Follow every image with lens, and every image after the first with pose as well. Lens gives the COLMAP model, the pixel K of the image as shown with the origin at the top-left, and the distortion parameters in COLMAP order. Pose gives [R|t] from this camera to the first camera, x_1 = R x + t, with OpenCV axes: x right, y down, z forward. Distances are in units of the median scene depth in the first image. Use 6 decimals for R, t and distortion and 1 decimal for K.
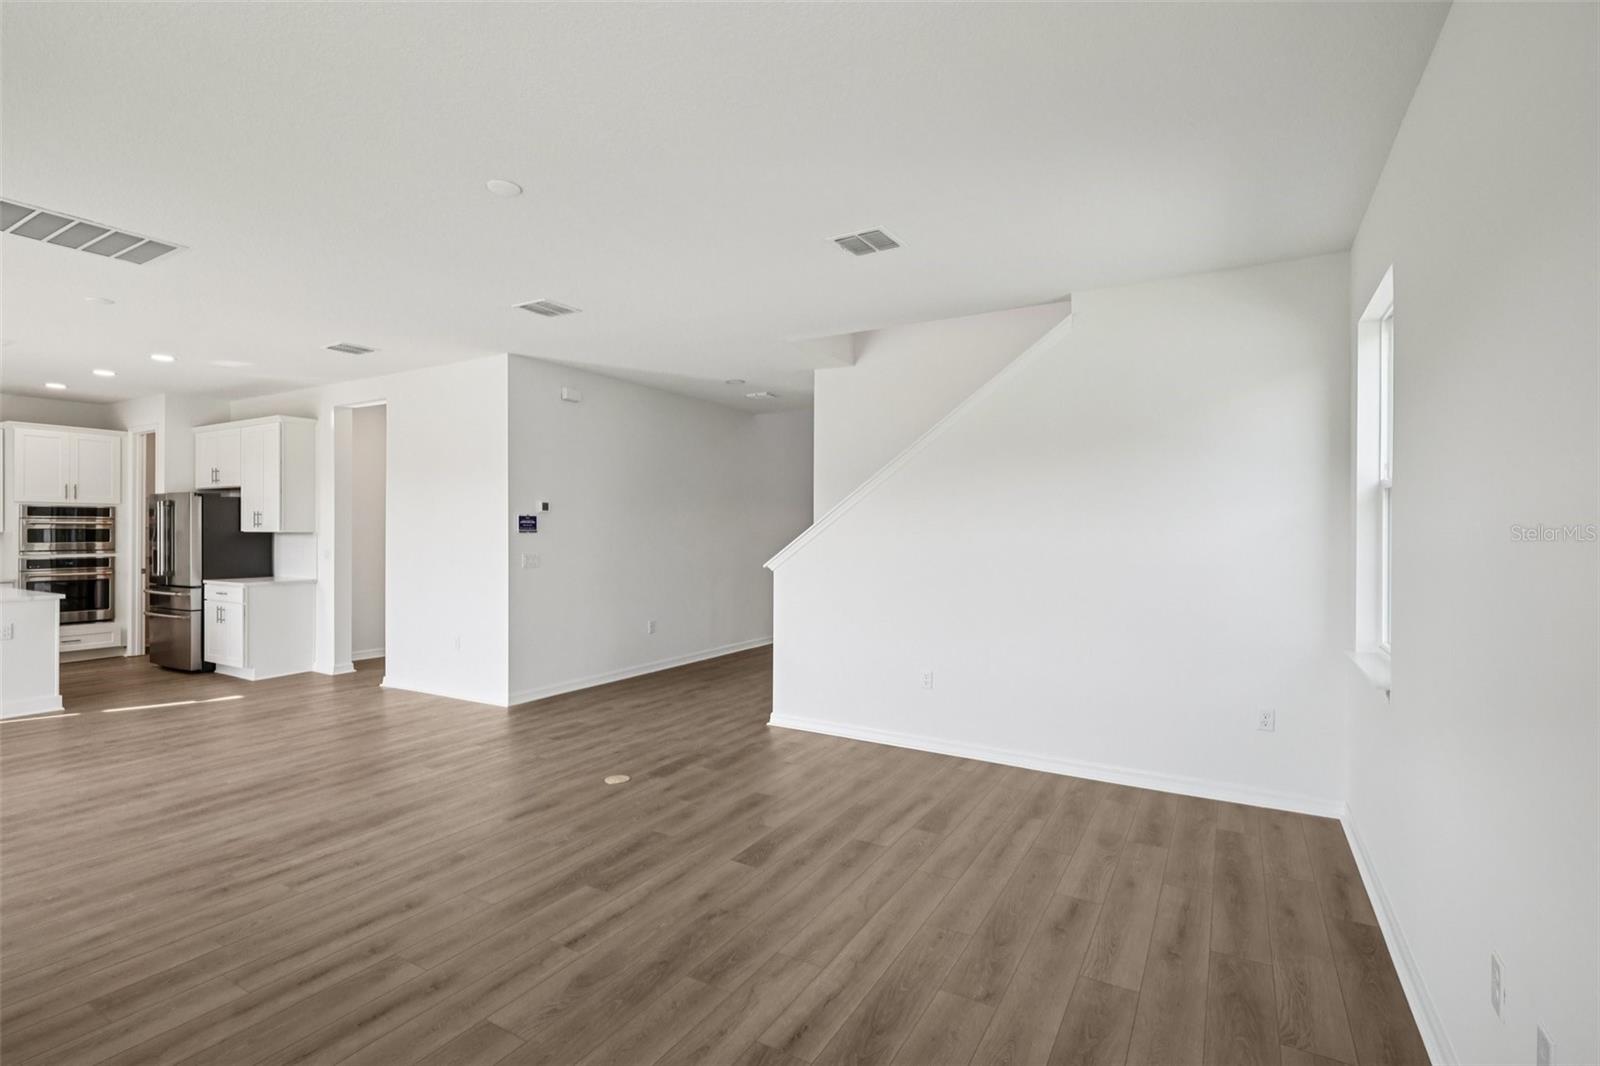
lens RADIAL K [[755.8, 0, 801.7], [0, 755.8, 525.9], [0, 0, 1]] dist [0.000830, -0.000361]
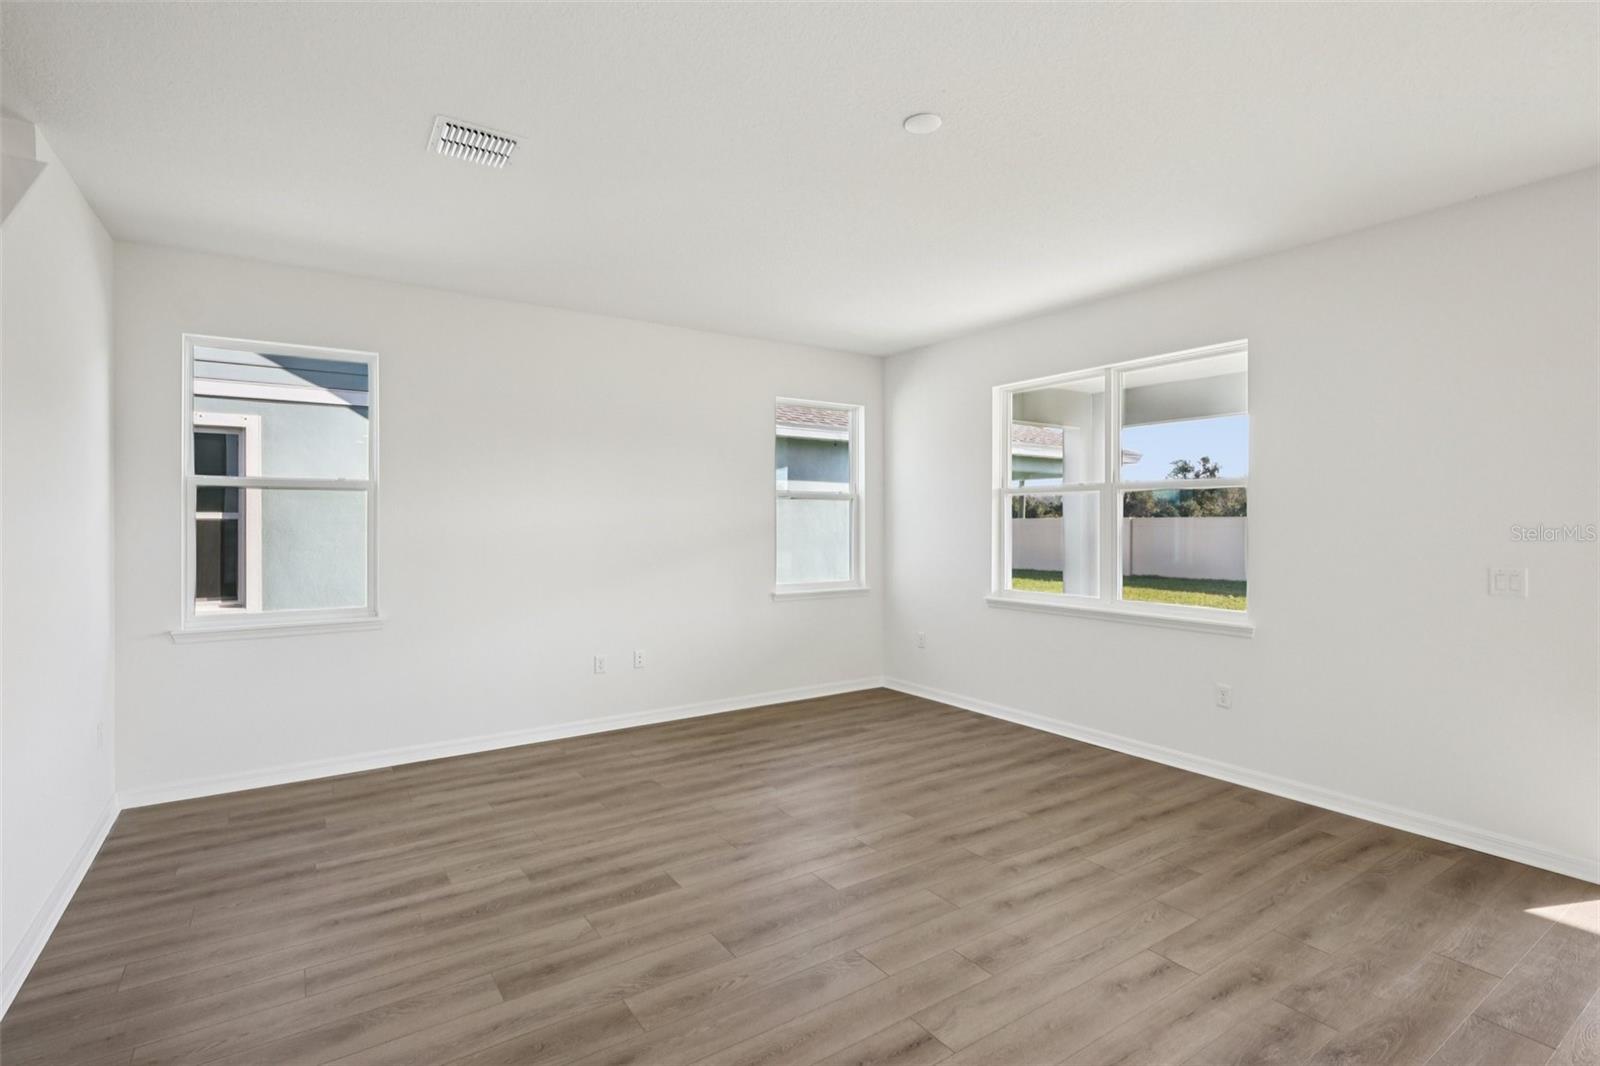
lens RADIAL K [[755.8, 0, 801.7], [0, 755.8, 525.9], [0, 0, 1]] dist [0.000830, -0.000361]
pose [[-0.899655, -0.005032, 0.436572, -0.602639], [-0.005394, 0.999985, 0.000410, 0.009197], [-0.436568, -0.001986, -0.899669, 1.715172]]
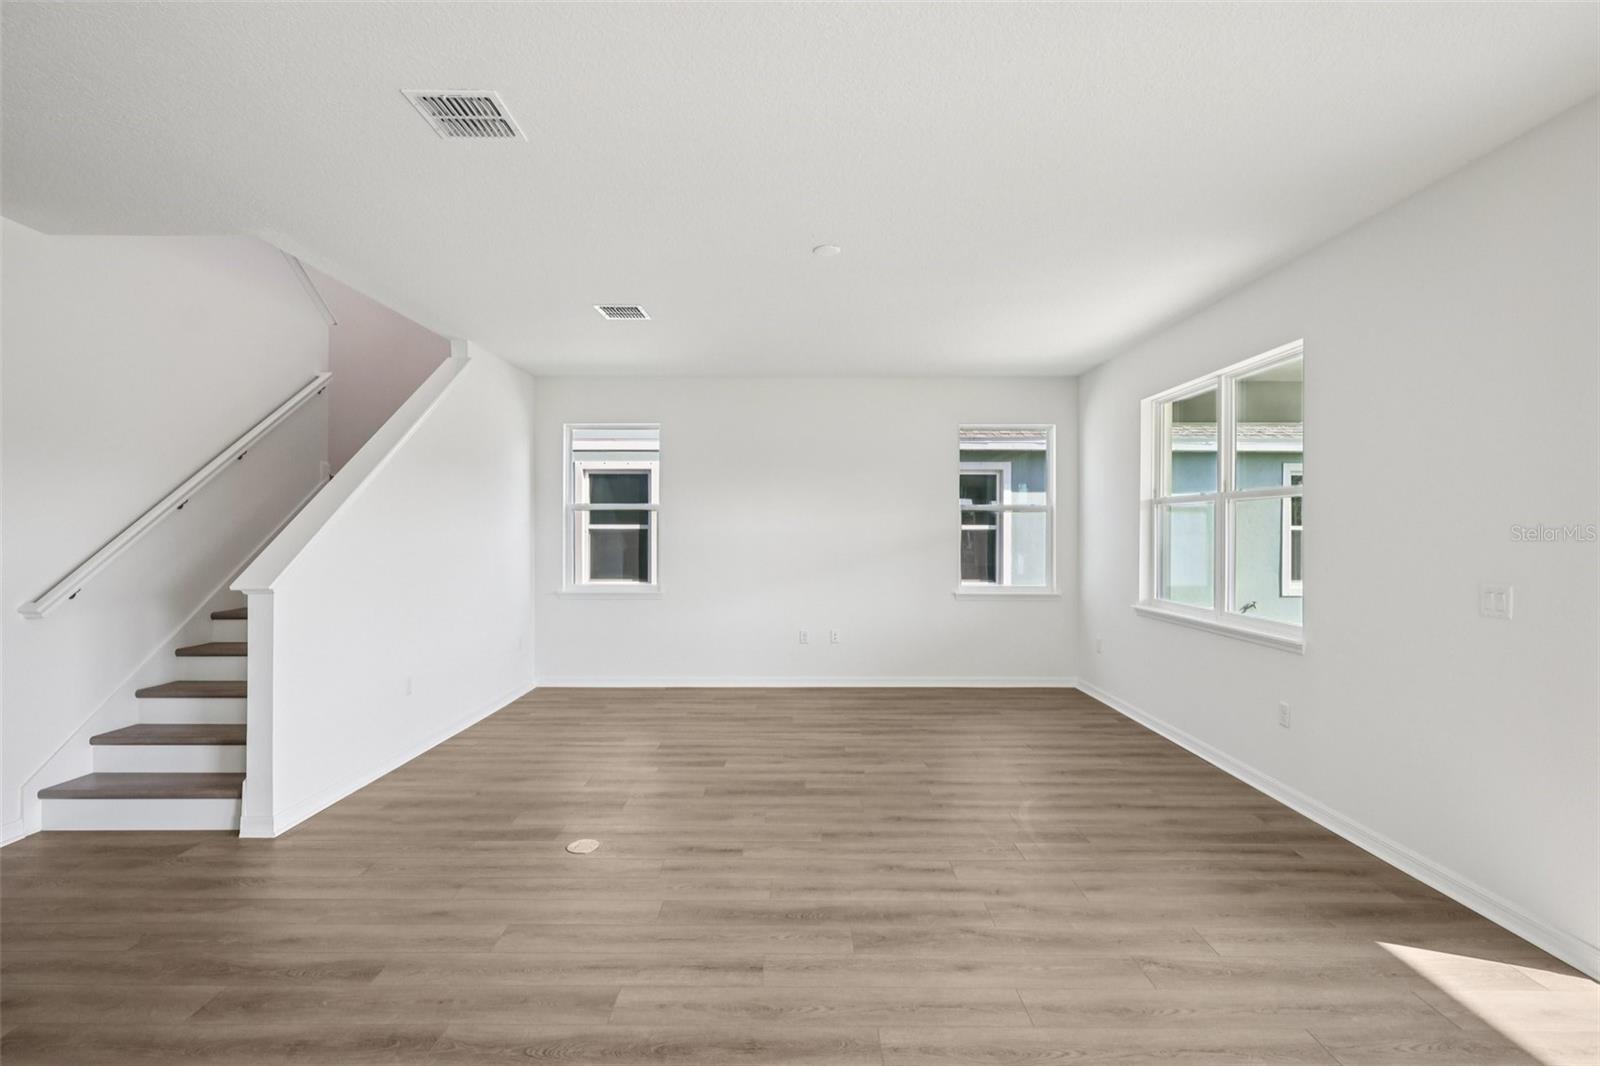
lens RADIAL K [[736.1, 0, 796.2], [0, 736.1, 535.6], [0, 0, 1]] dist [-0.012508, -0.000179]
pose [[-0.498500, -0.008917, 0.866844, -1.307576], [-0.009271, 0.999945, 0.004955, 0.006051], [-0.866840, -0.005567, -0.498555, 1.532141]]
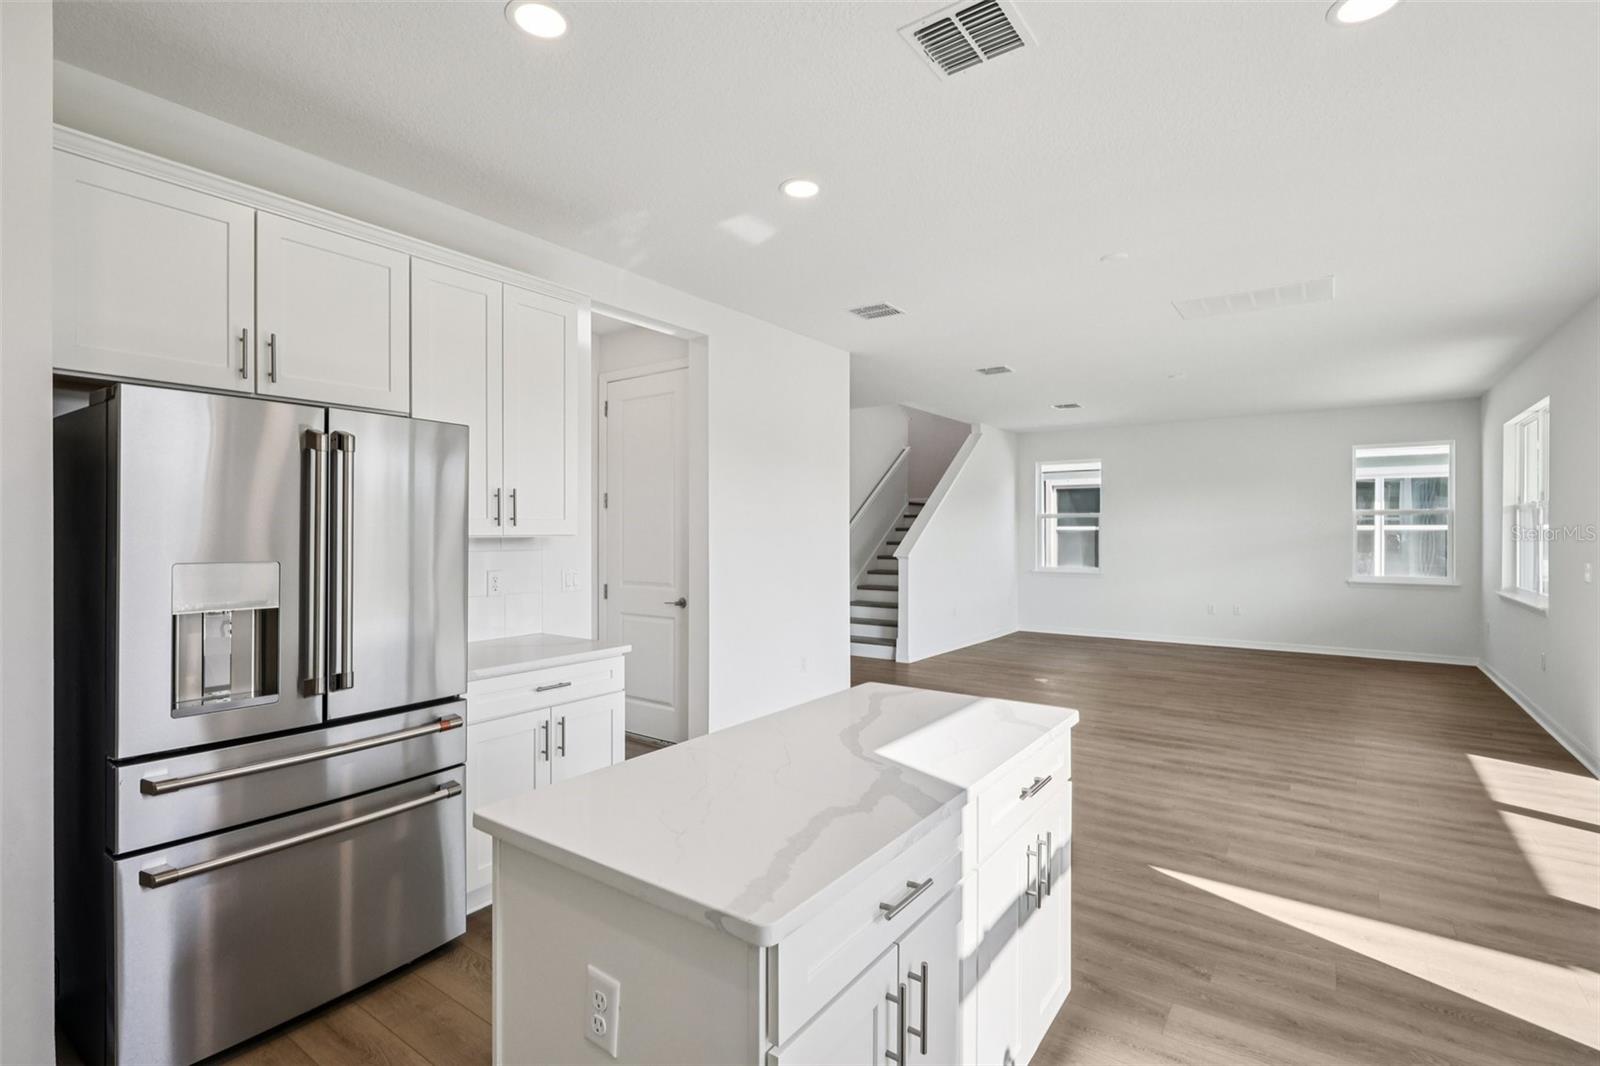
lens RADIAL K [[736.1, 0, 796.2], [0, 736.1, 535.6], [0, 0, 1]] dist [-0.012508, -0.000179]
pose [[0.105681, -0.008386, 0.994365, -2.475868], [-0.006074, 0.999940, 0.009079, 0.002881], [-0.994381, -0.006999, 0.105624, 1.767833]]
